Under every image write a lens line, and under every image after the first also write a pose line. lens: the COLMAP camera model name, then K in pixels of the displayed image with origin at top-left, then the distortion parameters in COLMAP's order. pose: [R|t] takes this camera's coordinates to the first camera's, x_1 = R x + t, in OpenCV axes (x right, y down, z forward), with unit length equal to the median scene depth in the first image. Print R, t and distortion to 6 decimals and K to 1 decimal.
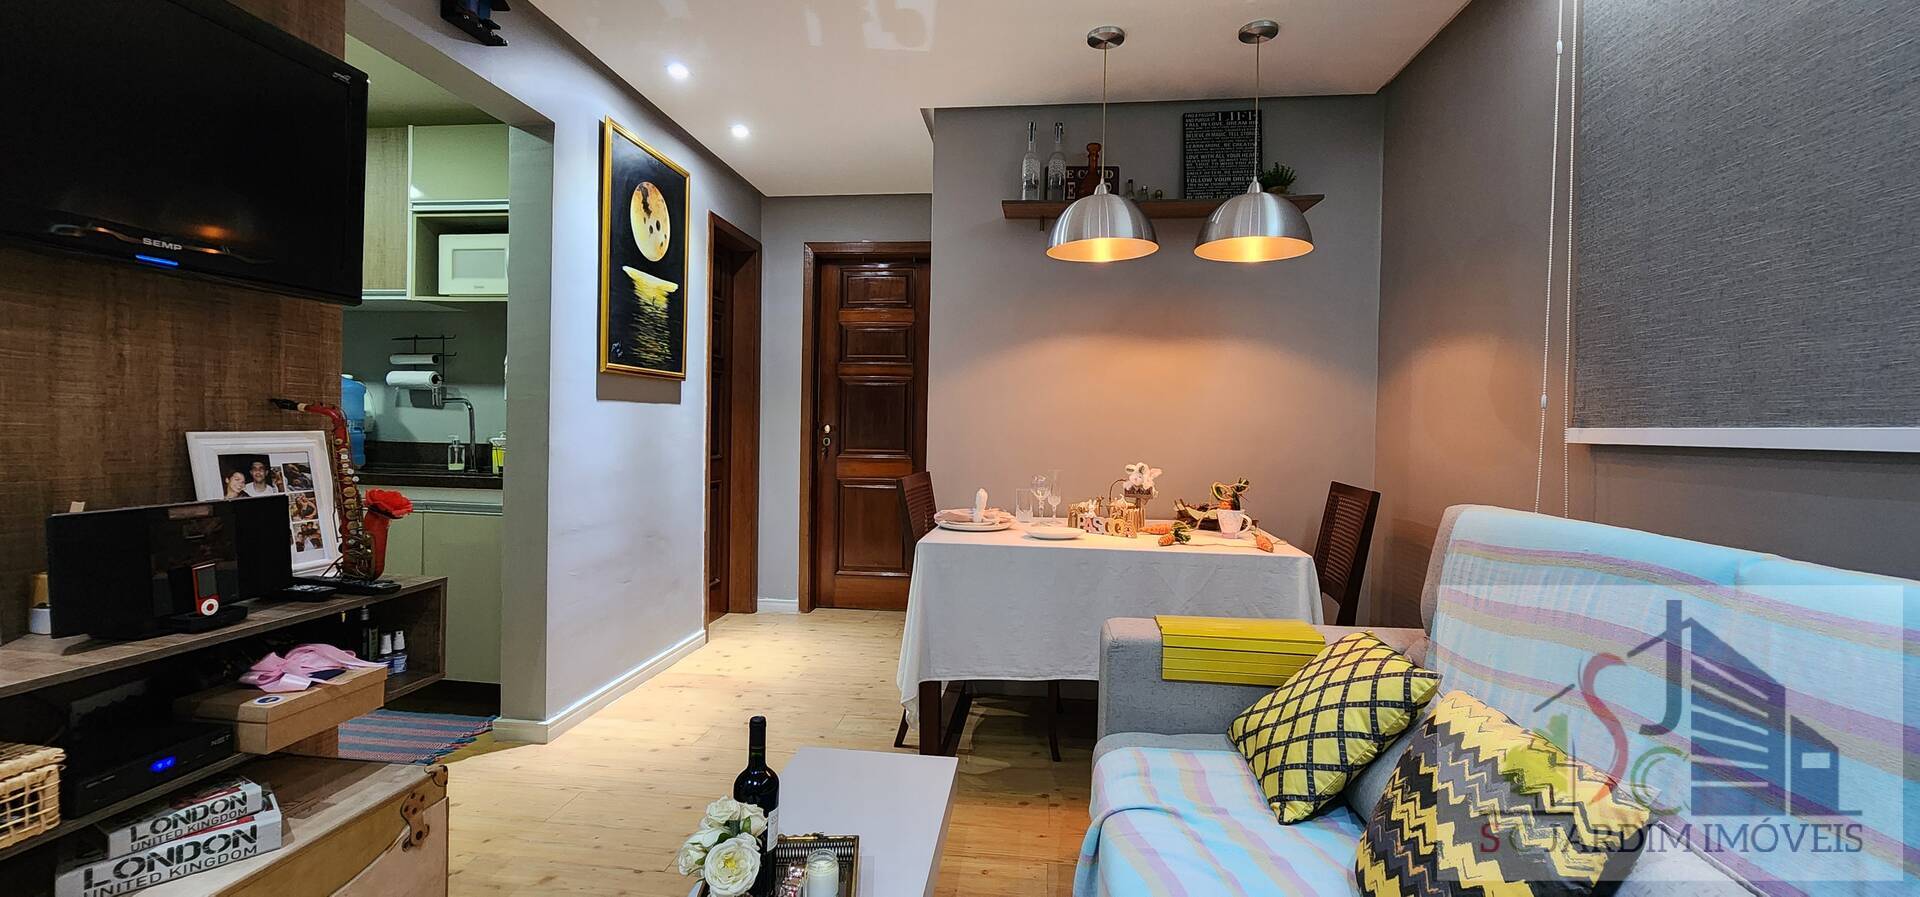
lens RADIAL K [[792.0, 0, 960.0], [0, 792.0, 438.4], [0, 0, 1]] dist [-0.009986, 0.003031]
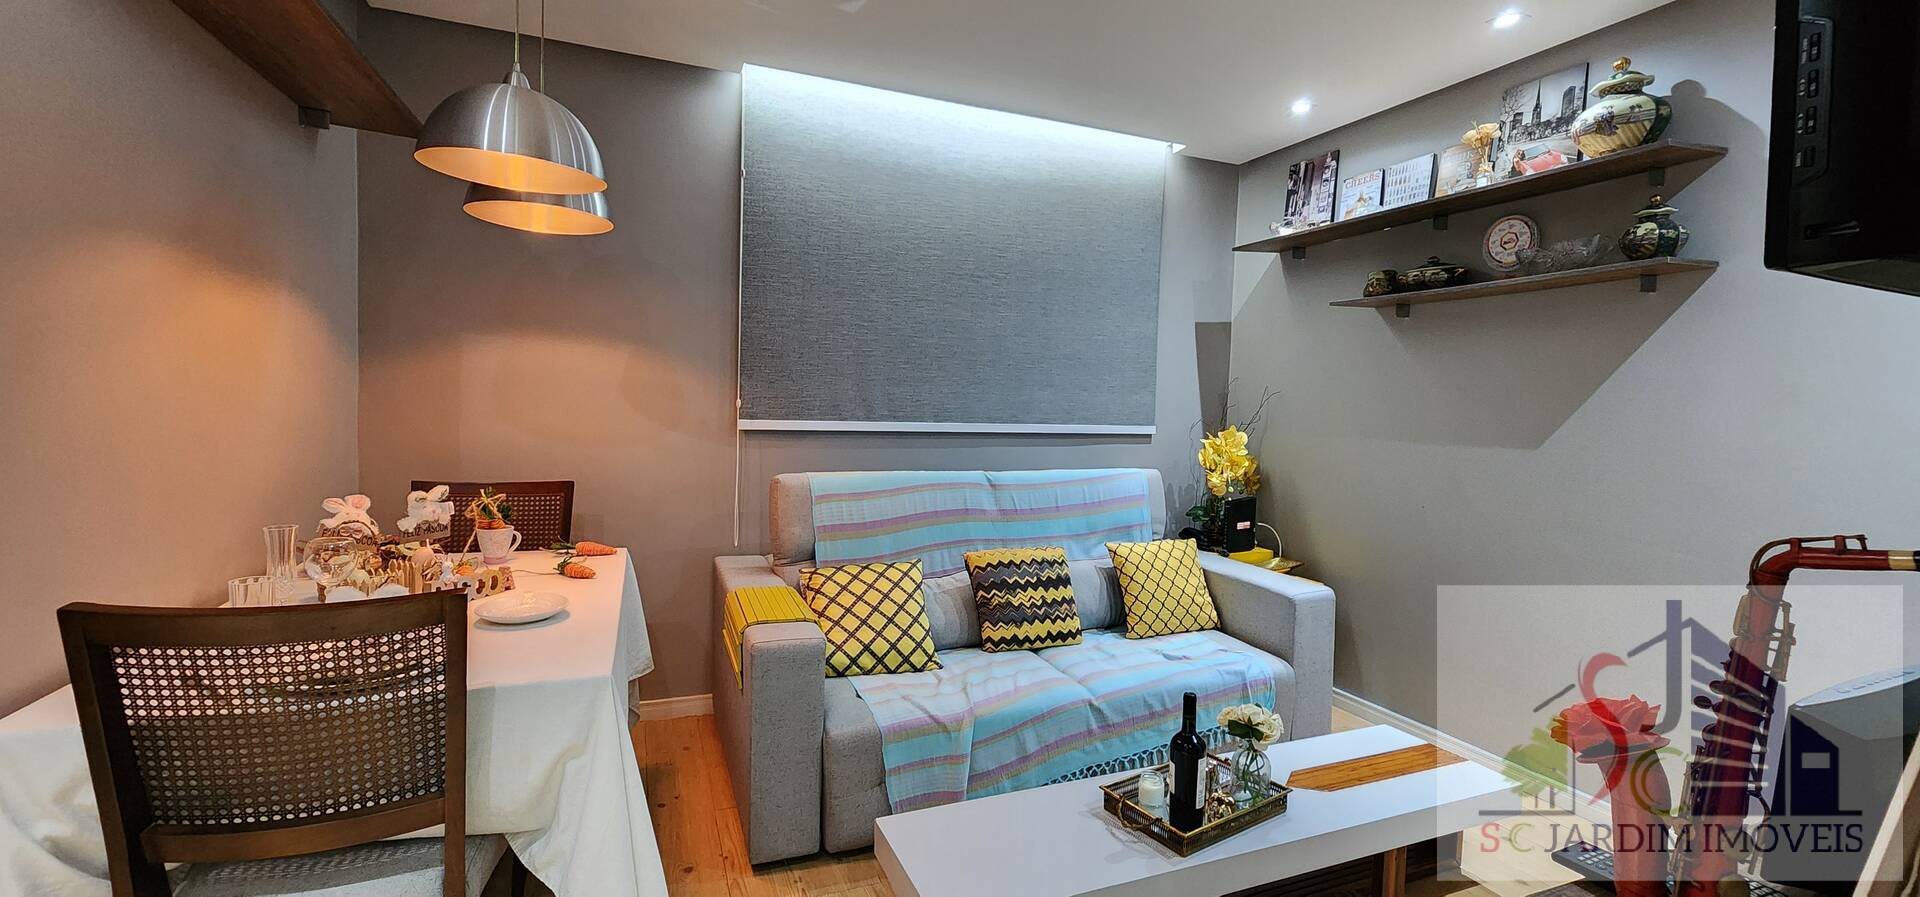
lens RADIAL K [[792.0, 0, 960.0], [0, 792.0, 438.4], [0, 0, 1]] dist [-0.009986, 0.003031]
pose [[-0.485256, -0.078200, 0.870868, -0.727568], [-0.025926, 0.996841, 0.075066, -0.094016], [-0.873988, 0.013848, -0.485751, 1.219024]]
